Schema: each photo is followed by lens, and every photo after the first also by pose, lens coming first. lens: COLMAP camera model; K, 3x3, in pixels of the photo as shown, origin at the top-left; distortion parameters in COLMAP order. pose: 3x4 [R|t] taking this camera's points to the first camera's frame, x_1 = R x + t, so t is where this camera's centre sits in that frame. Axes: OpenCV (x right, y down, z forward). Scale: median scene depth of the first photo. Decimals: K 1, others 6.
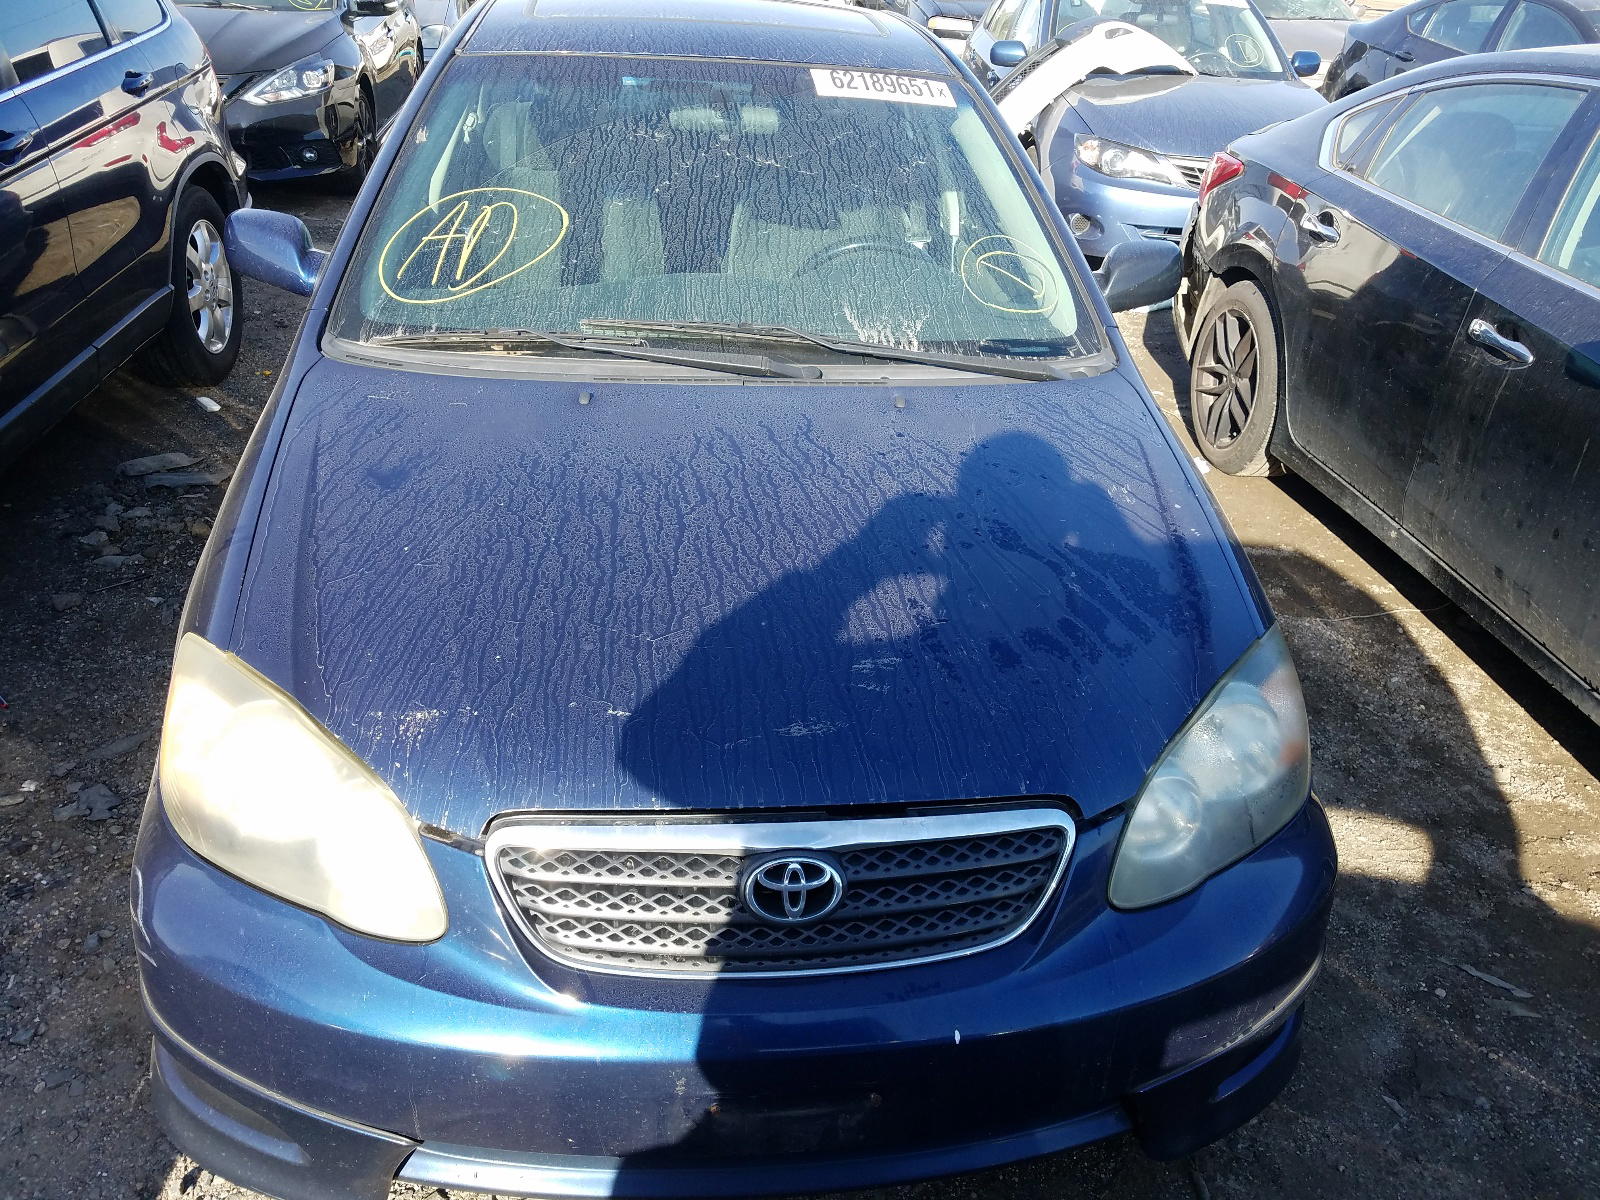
lens RADIAL K [[1181.5, 0, 788.0], [0, 1181.5, 594.4], [0, 0, 1]] dist [0.021332, 0.001607]
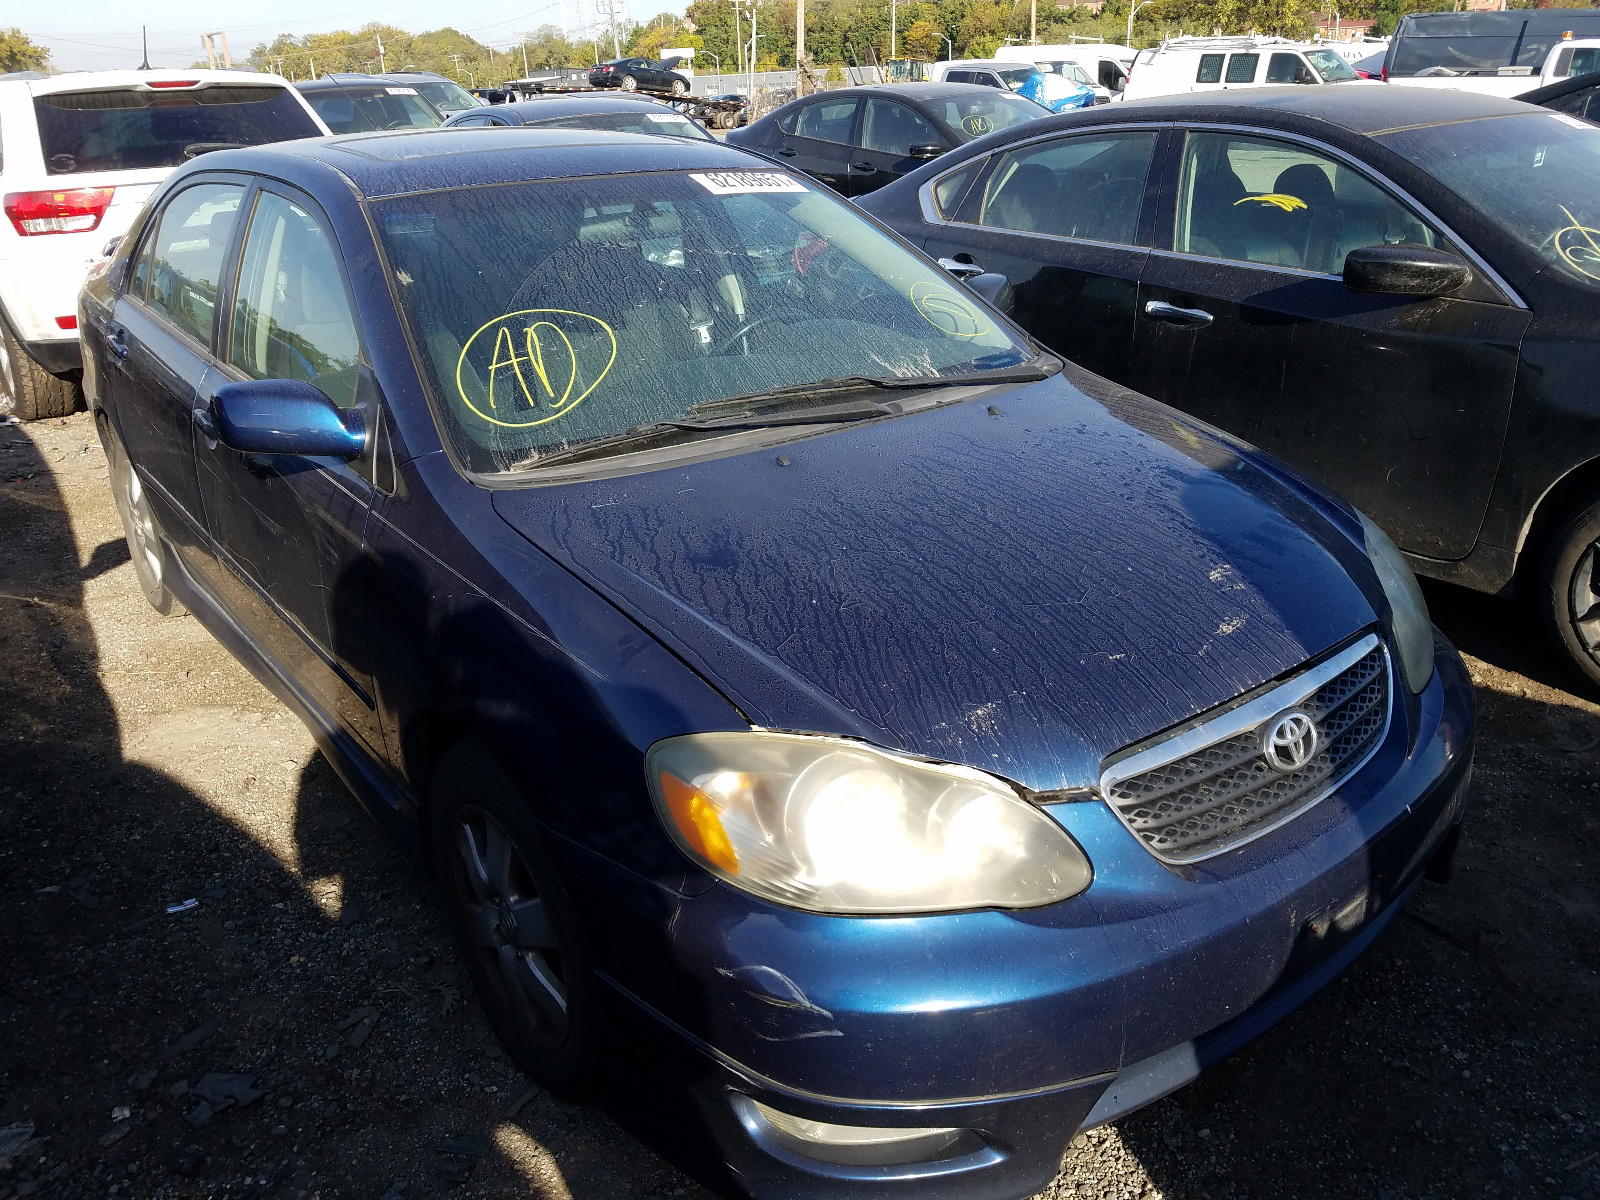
lens RADIAL K [[1181.5, 0, 752.3], [0, 1181.5, 612.9], [0, 0, 1]] dist [0.021332, 0.001607]
pose [[0.862001, -0.272226, 0.427607, -0.615792], [0.308121, 0.951220, -0.015562, -0.022460], [-0.402512, 0.145169, 0.903831, 0.047587]]
